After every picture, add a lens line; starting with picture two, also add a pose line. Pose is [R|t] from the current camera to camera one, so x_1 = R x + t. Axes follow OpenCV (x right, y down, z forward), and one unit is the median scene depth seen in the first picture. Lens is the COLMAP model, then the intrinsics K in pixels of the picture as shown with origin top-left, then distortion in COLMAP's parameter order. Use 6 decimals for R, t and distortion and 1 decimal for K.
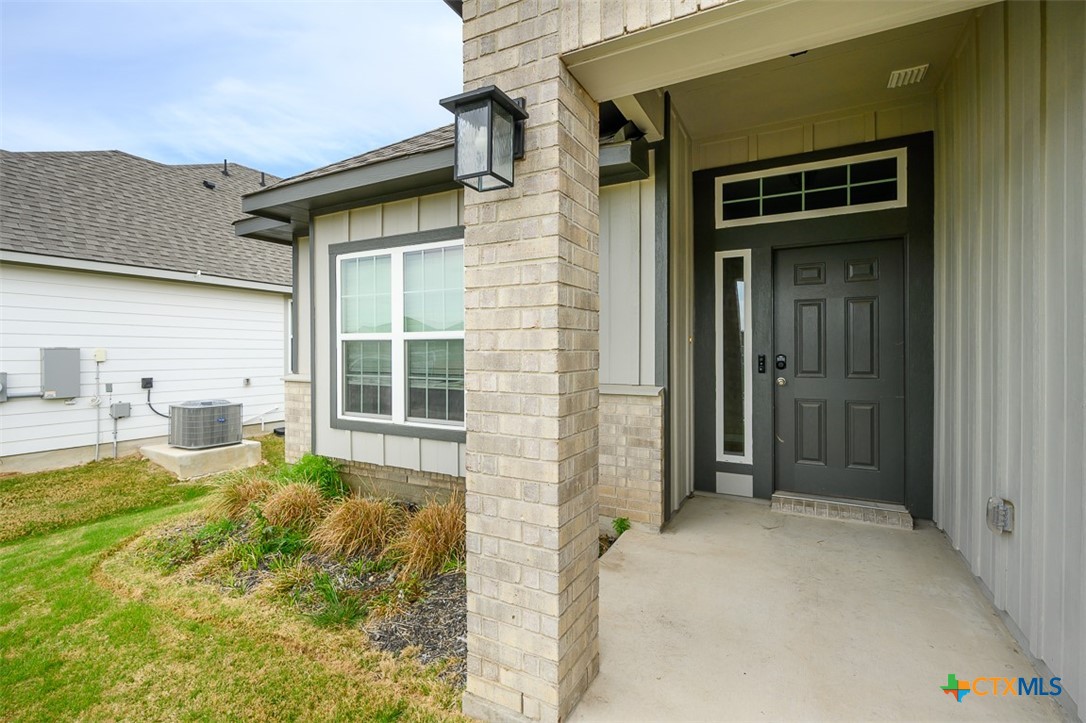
lens RADIAL K [[489.8, 0, 547.6], [0, 489.8, 353.3], [0, 0, 1]] dist [0.000159, -0.000130]
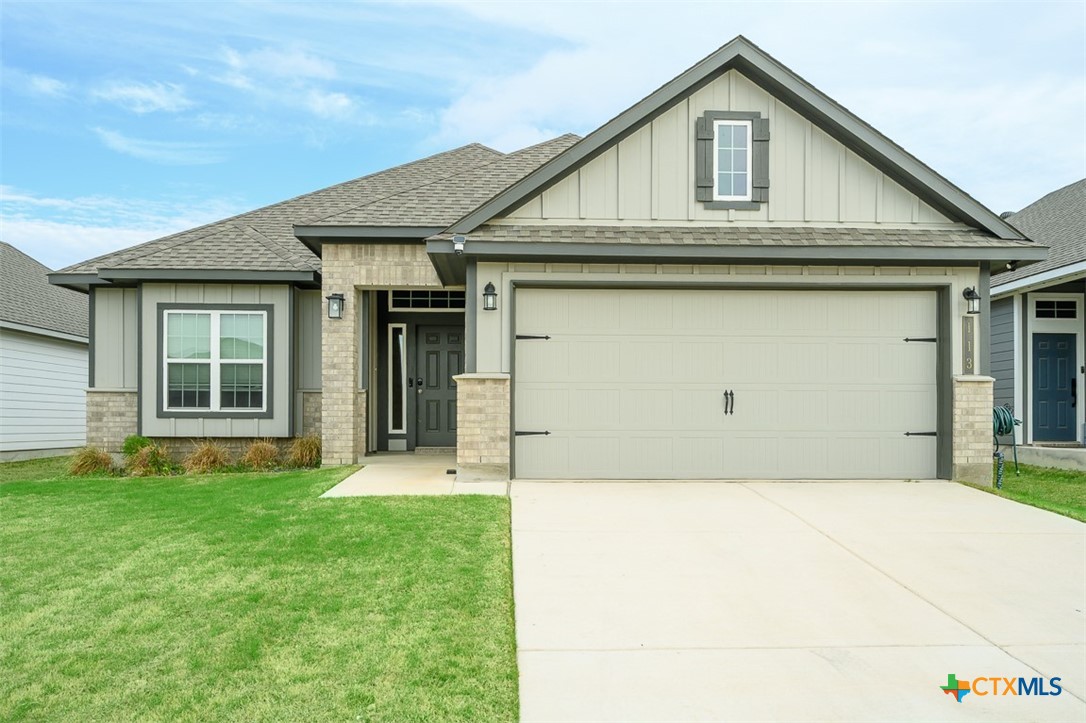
lens RADIAL K [[846.6, 0, 541.6], [0, 846.6, 419.7], [0, 0, 1]] dist [-0.003624, 0.000559]
pose [[0.862232, 0.004555, 0.506492, -0.832393], [-0.000679, 0.999969, -0.007838, 0.197188], [-0.506512, 0.006414, 0.862209, -2.198331]]
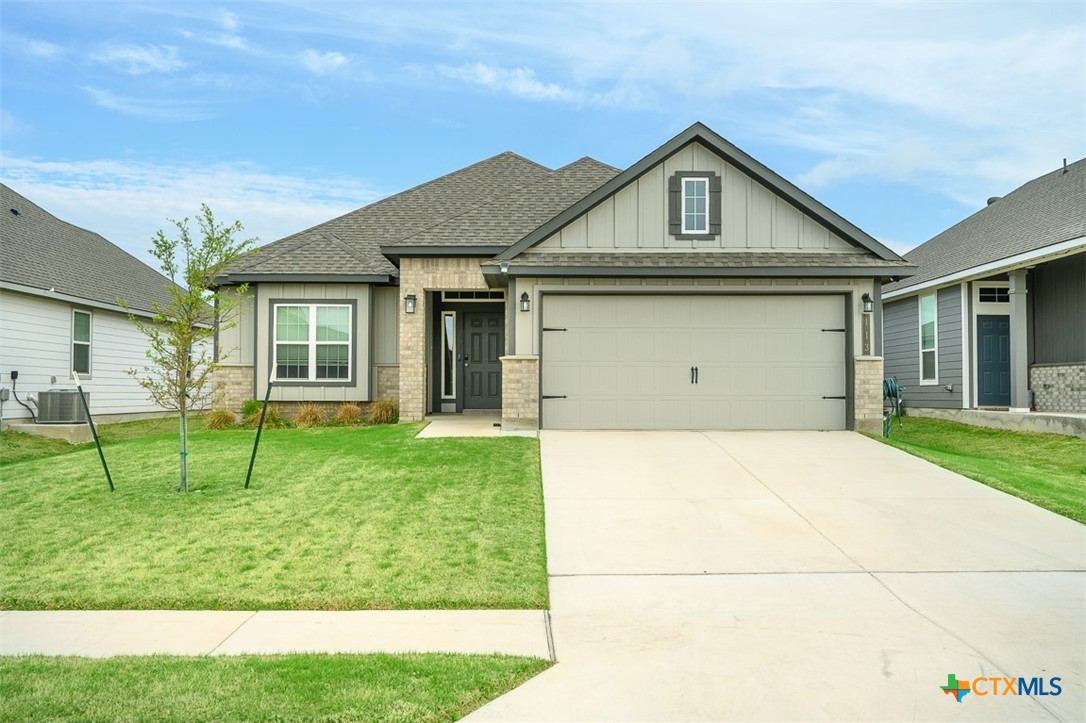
lens RADIAL K [[934.2, 0, 543.0], [0, 934.2, 361.5], [0, 0, 1]] dist [-0.006141, -0.001566]
pose [[0.876807, 0.018168, 0.480499, -1.457714], [-0.001019, 0.999354, -0.035926, 0.207808], [-0.480842, 0.031011, 0.876259, -3.334594]]
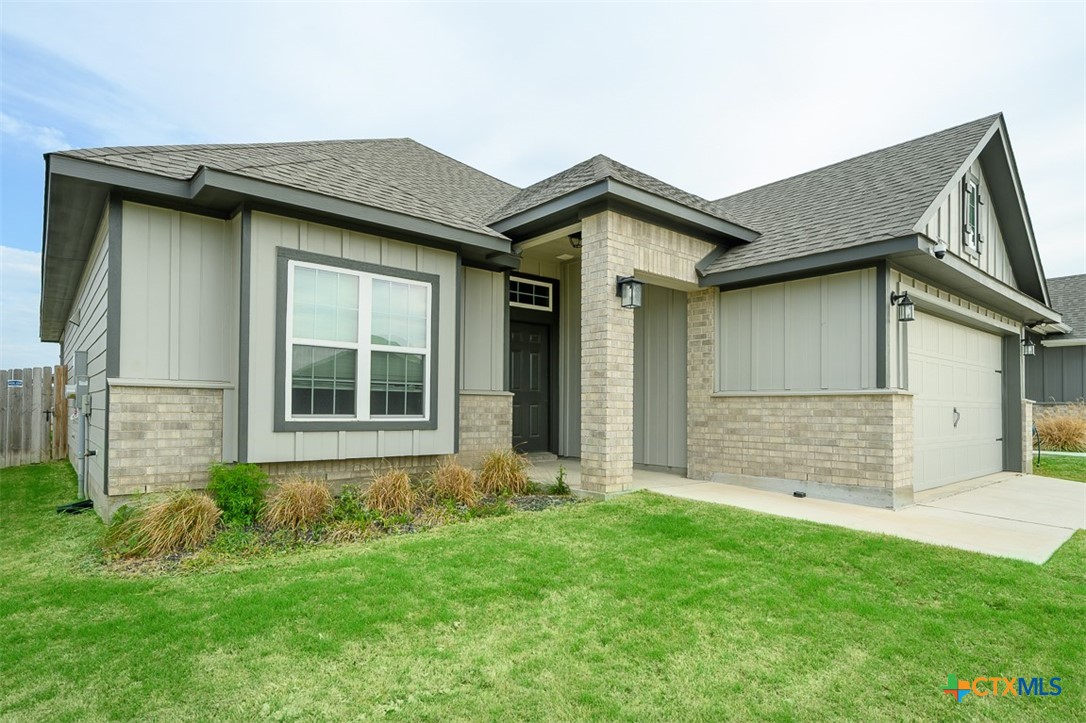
lens RADIAL K [[590.7, 0, 546.0], [0, 590.7, 398.5], [0, 0, 1]] dist [-0.003913, -0.000808]
pose [[0.363676, 0.018415, 0.931343, -1.481356], [-0.006878, 0.999830, -0.017083, 0.112157], [-0.931500, -0.000193, 0.363741, 0.069859]]
